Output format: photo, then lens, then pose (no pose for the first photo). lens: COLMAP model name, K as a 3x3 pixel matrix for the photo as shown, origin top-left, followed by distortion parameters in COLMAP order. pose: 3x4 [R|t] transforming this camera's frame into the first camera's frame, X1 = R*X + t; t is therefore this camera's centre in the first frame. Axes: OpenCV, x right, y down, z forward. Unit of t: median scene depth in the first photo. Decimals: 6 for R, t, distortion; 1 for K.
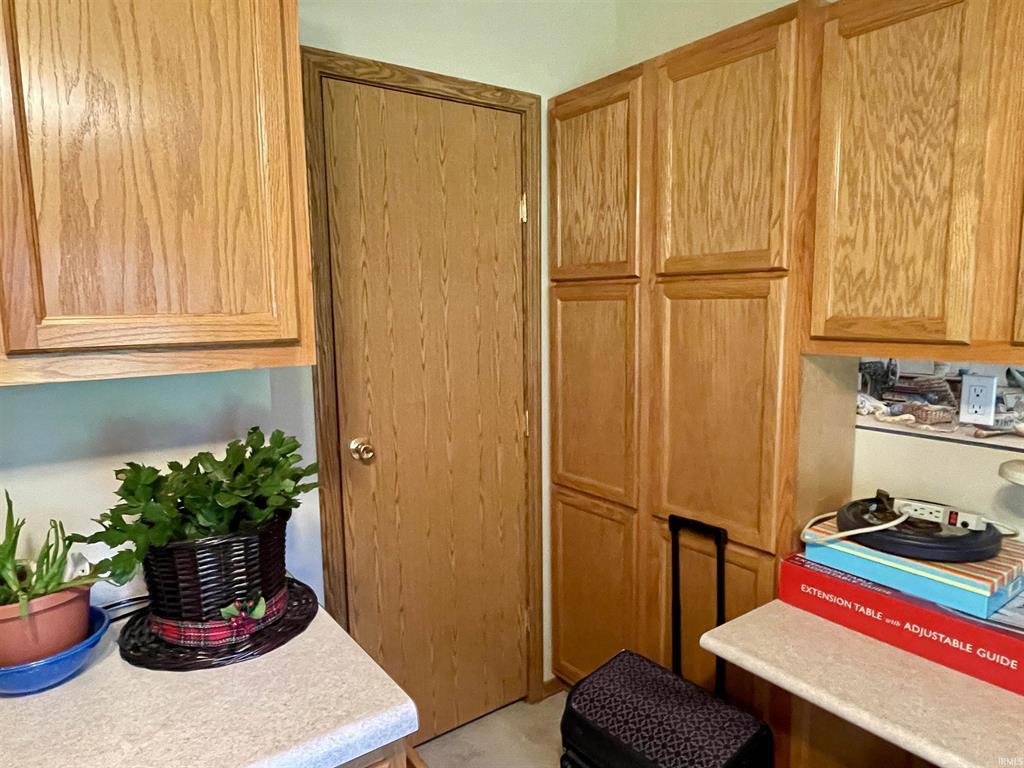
lens RADIAL K [[651.3, 0, 512.3], [0, 651.3, 390.6], [0, 0, 1]] dist [-0.006868, 0.001014]
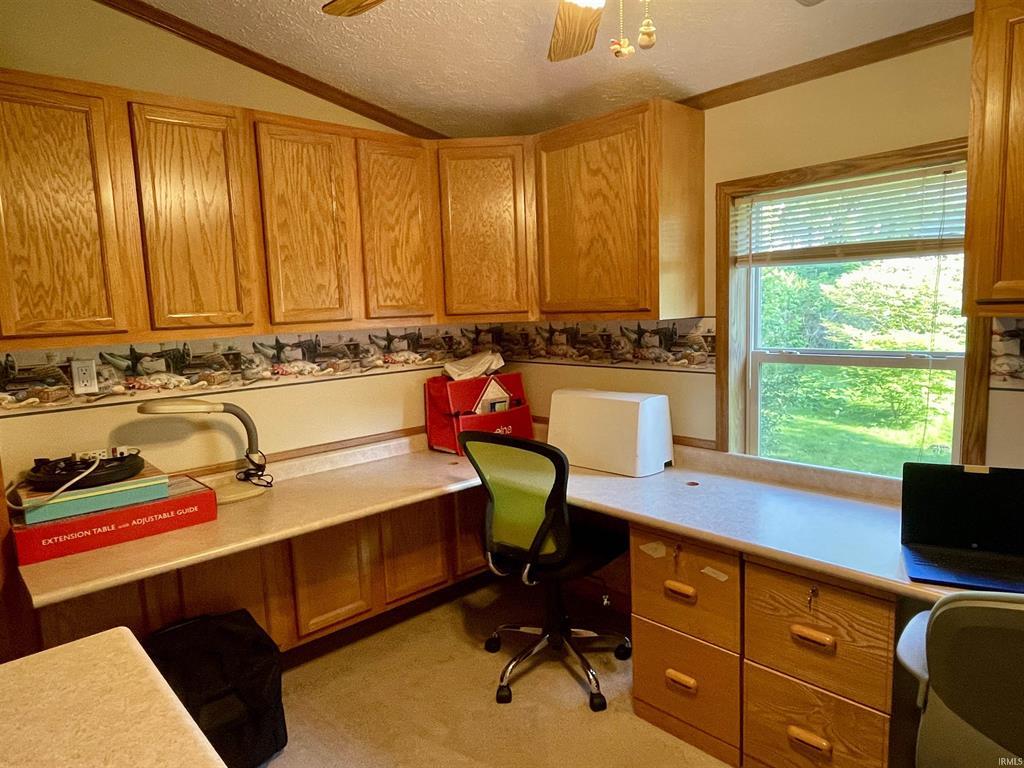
lens RADIAL K [[651.3, 0, 512.3], [0, 651.3, 390.6], [0, 0, 1]] dist [-0.006868, 0.001014]
pose [[-0.121954, -0.111854, 0.986213, -0.890162], [0.170758, 0.976450, 0.131862, 0.017636], [-0.977737, 0.184485, -0.099982, 0.232739]]
